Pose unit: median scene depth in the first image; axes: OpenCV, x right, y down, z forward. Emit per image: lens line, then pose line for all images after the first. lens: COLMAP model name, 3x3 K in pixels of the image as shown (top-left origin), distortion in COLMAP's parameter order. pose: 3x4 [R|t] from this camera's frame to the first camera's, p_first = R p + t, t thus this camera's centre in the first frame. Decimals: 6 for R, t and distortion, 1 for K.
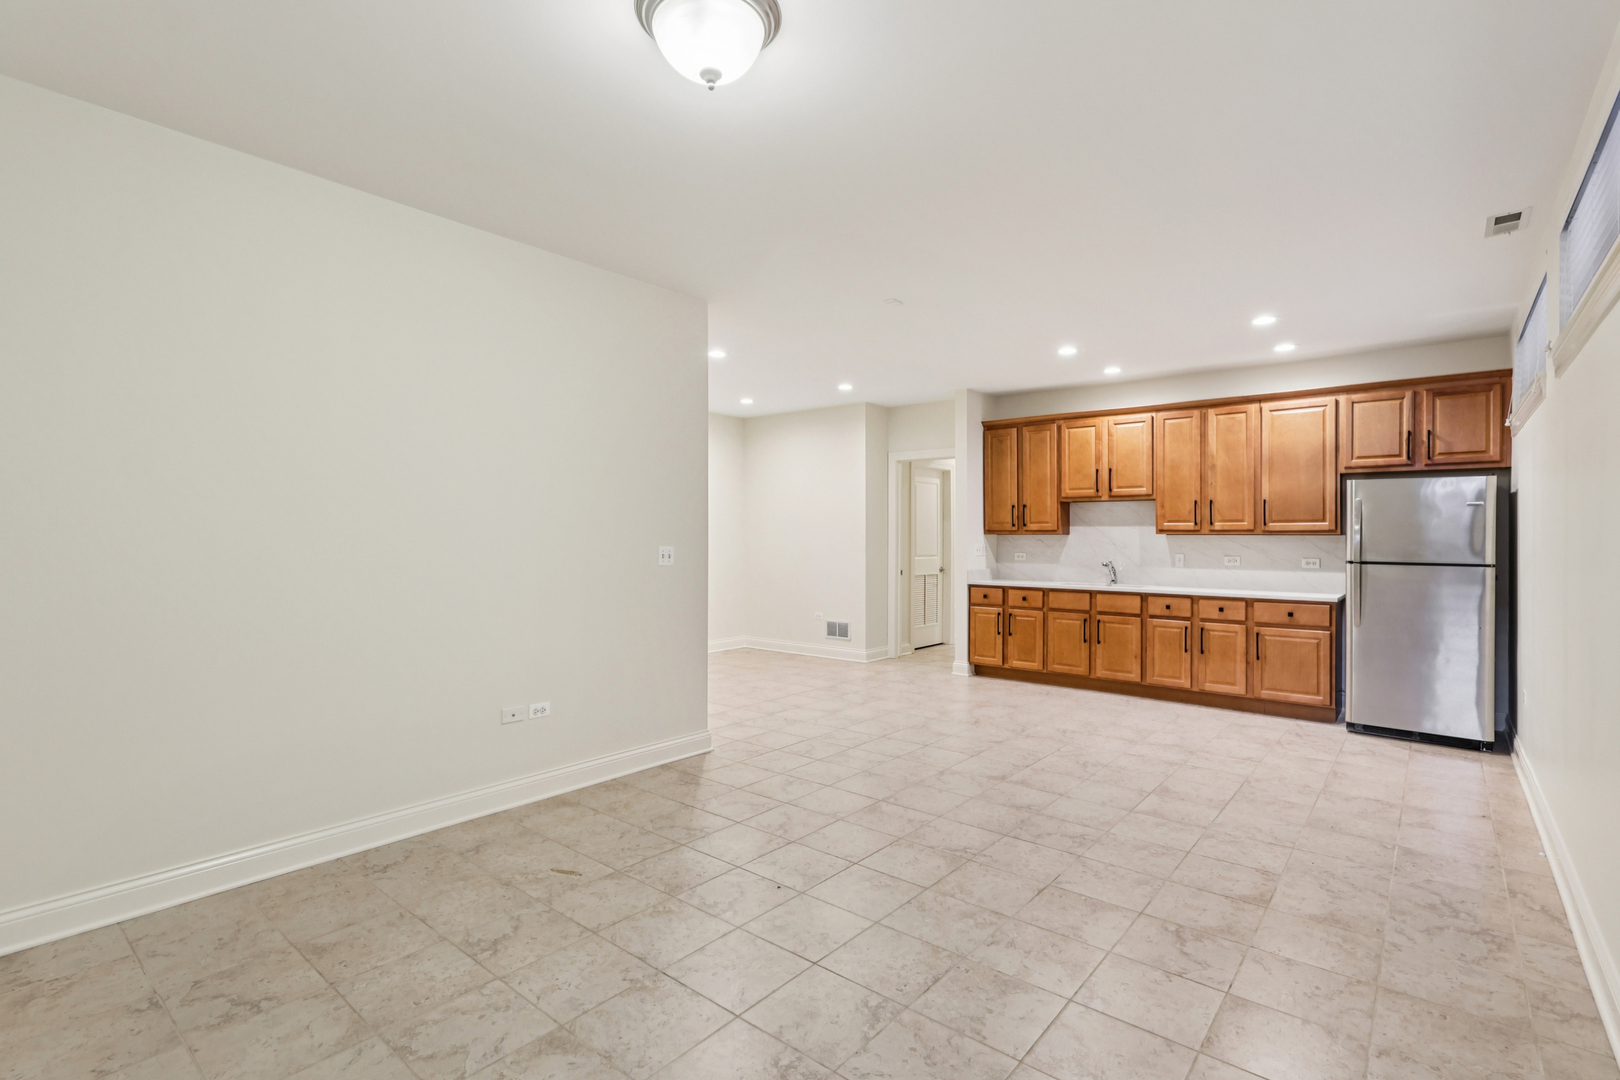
lens RADIAL K [[755.8, 0, 813.3], [0, 755.8, 541.0], [0, 0, 1]] dist [-0.002767, -0.000576]
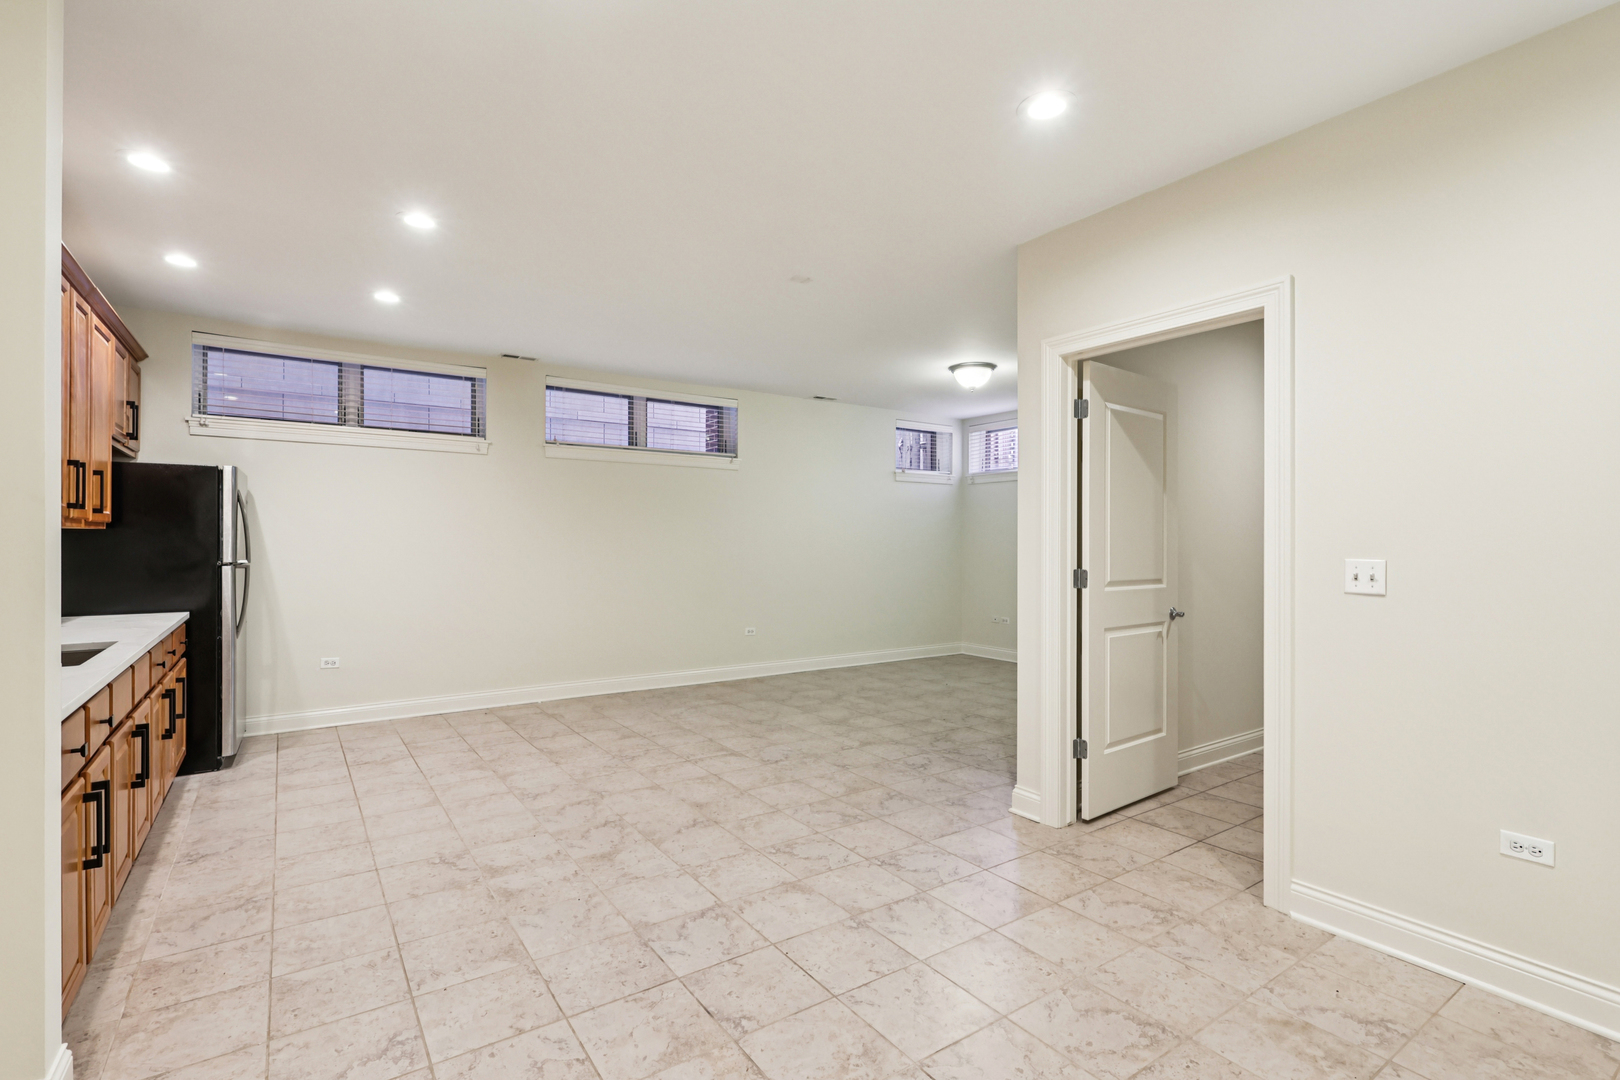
lens RADIAL K [[755.8, 0, 807.4], [0, 755.8, 538.3], [0, 0, 1]] dist [-0.002767, -0.000576]
pose [[-0.962220, -0.008558, 0.272138, -0.108754], [-0.007623, 0.999961, 0.004493, -0.007585], [-0.272166, 0.002249, -0.962248, 1.385525]]
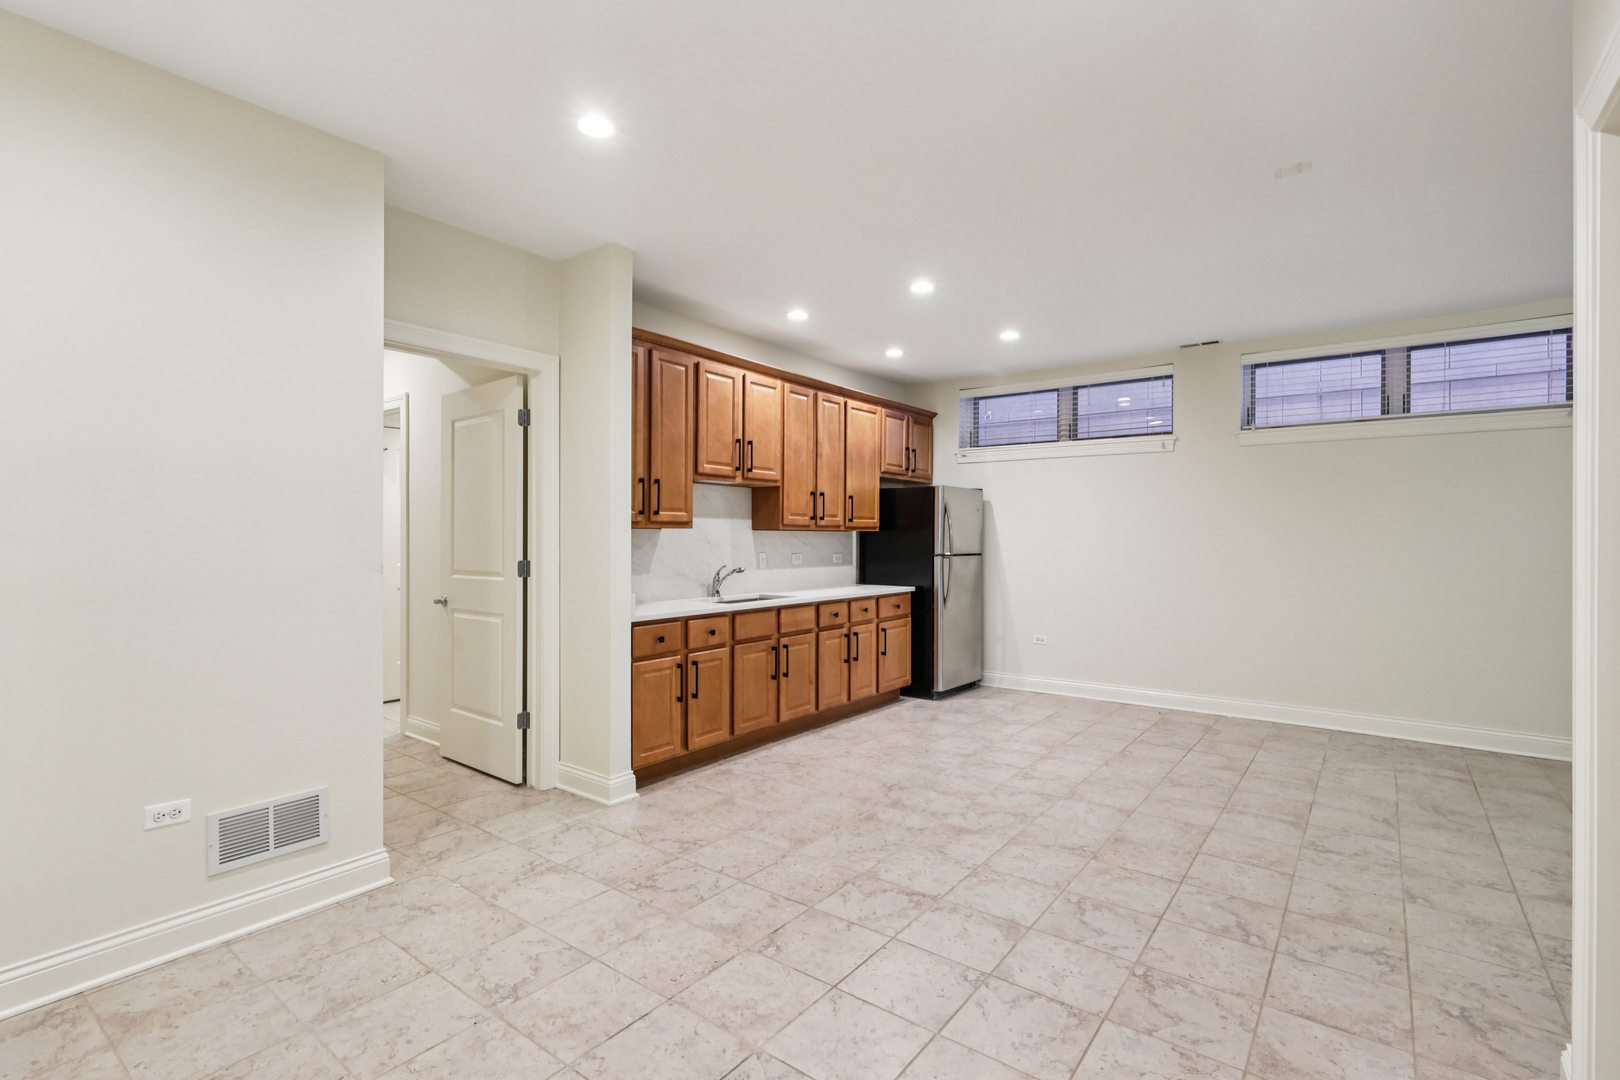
lens RADIAL K [[755.8, 0, 799.2], [0, 755.8, 532.5], [0, 0, 1]] dist [-0.002767, -0.000576]
pose [[-0.031794, 0.000054, 0.999494, -0.385356], [0.002038, 0.999998, 0.000011, -0.006048], [-0.999492, 0.002037, -0.031794, 1.066096]]
